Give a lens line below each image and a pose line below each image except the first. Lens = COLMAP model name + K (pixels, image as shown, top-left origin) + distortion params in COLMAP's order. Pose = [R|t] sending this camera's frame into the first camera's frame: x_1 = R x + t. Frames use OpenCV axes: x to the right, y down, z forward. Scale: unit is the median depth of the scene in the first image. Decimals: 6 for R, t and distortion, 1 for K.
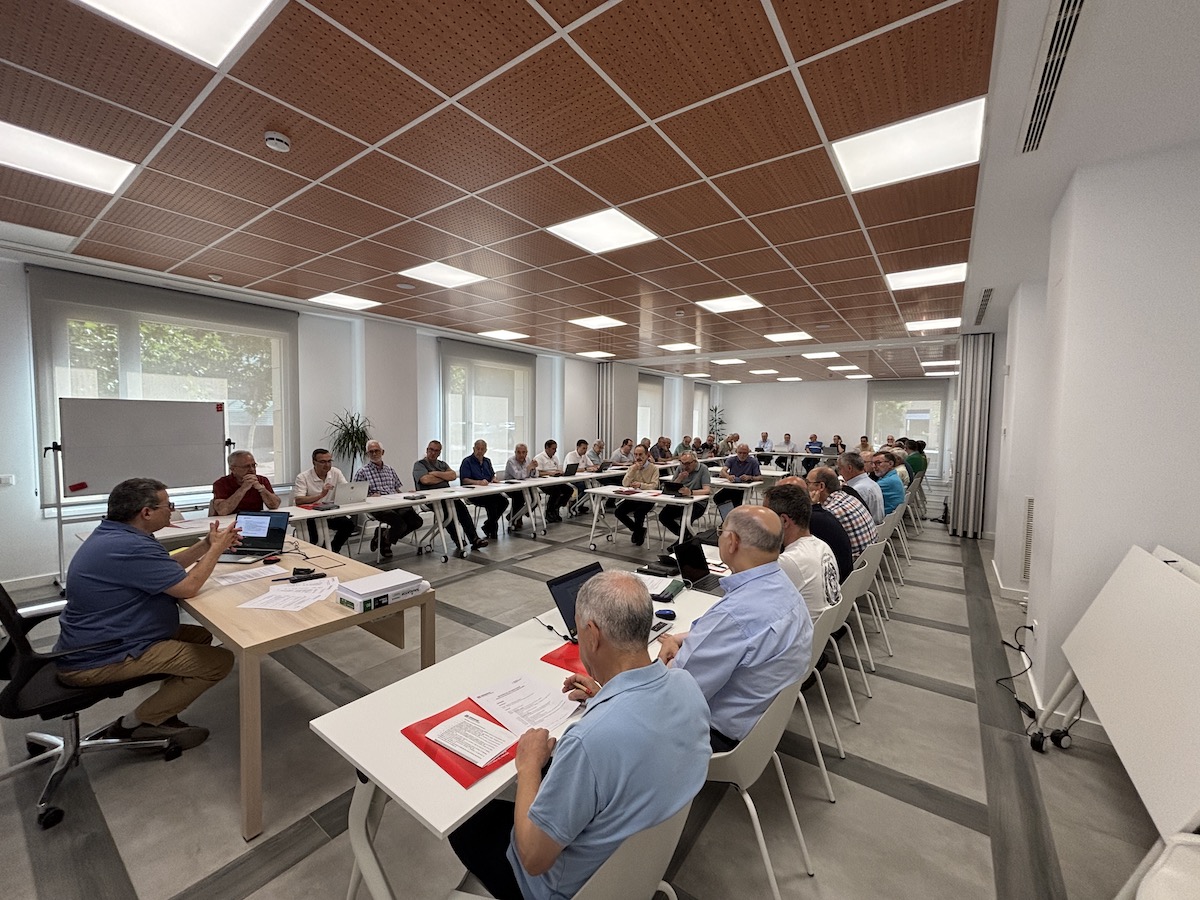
lens RADIAL K [[483.8, 0, 584.1], [0, 483.8, 453.3], [0, 0, 1]] dist [0.014018, -0.000284]
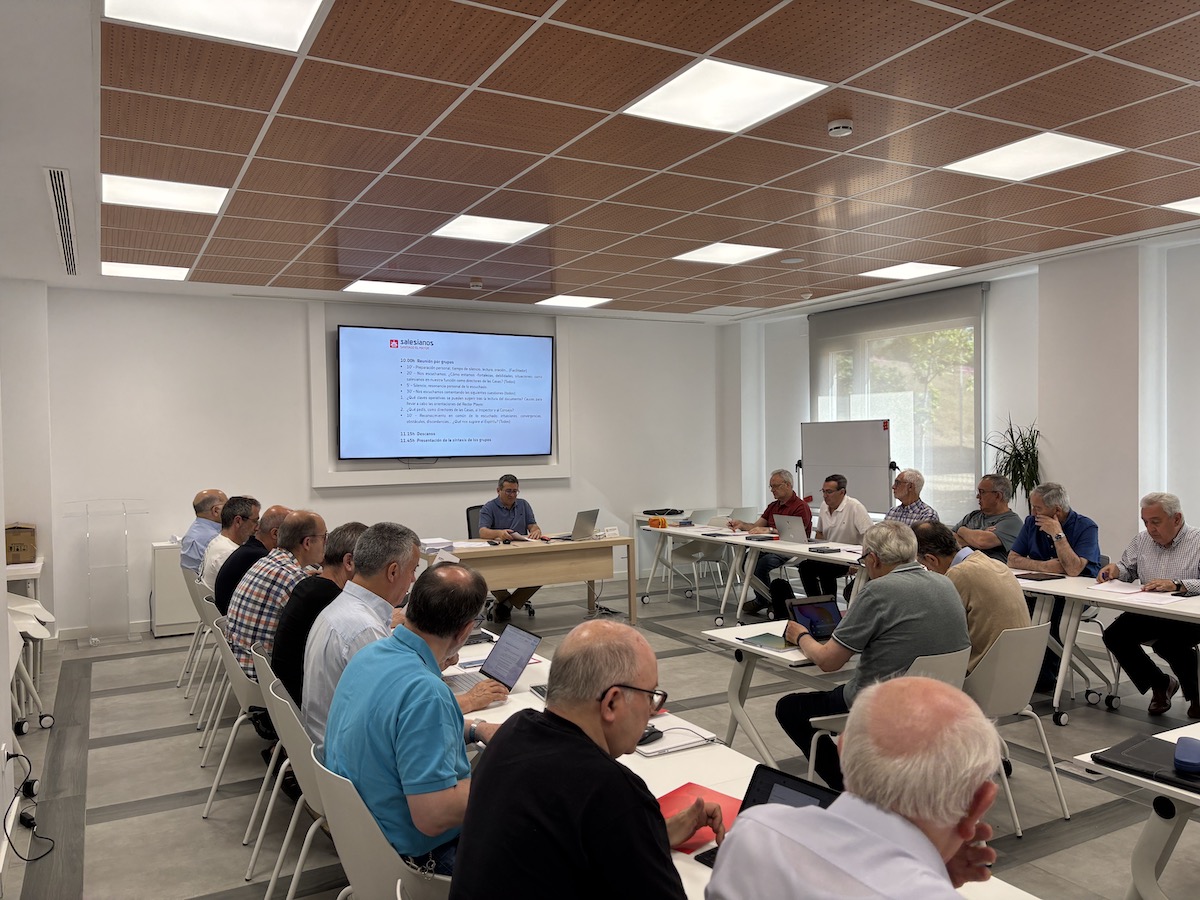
lens RADIAL K [[913.6, 0, 600.0], [0, 913.6, 450.0], [0, 0, 1]] dist [0.003961, 0.004357]
pose [[-0.416198, -0.000066, -0.909274, 1.082025], [-0.053507, 0.998269, 0.024419, -0.071660], [0.907698, 0.058815, -0.415481, 1.399675]]
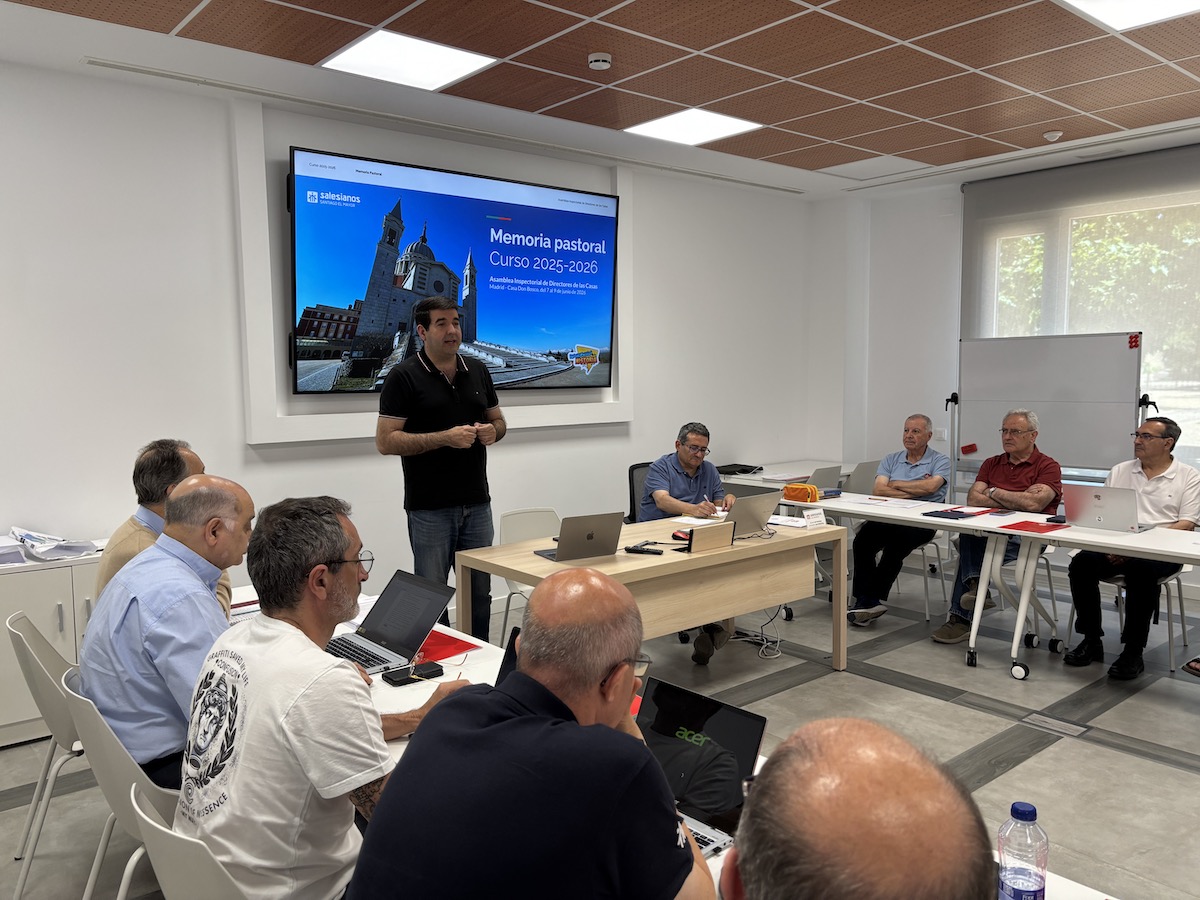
lens RADIAL K [[913.6, 0, 600.0], [0, 913.6, 450.0], [0, 0, 1]] dist [0.003961, 0.004357]
pose [[-0.226920, 0.074285, -0.971076, 0.554309], [-0.057003, 0.994364, 0.089386, -0.028518], [0.972244, 0.075638, -0.221407, 0.723071]]
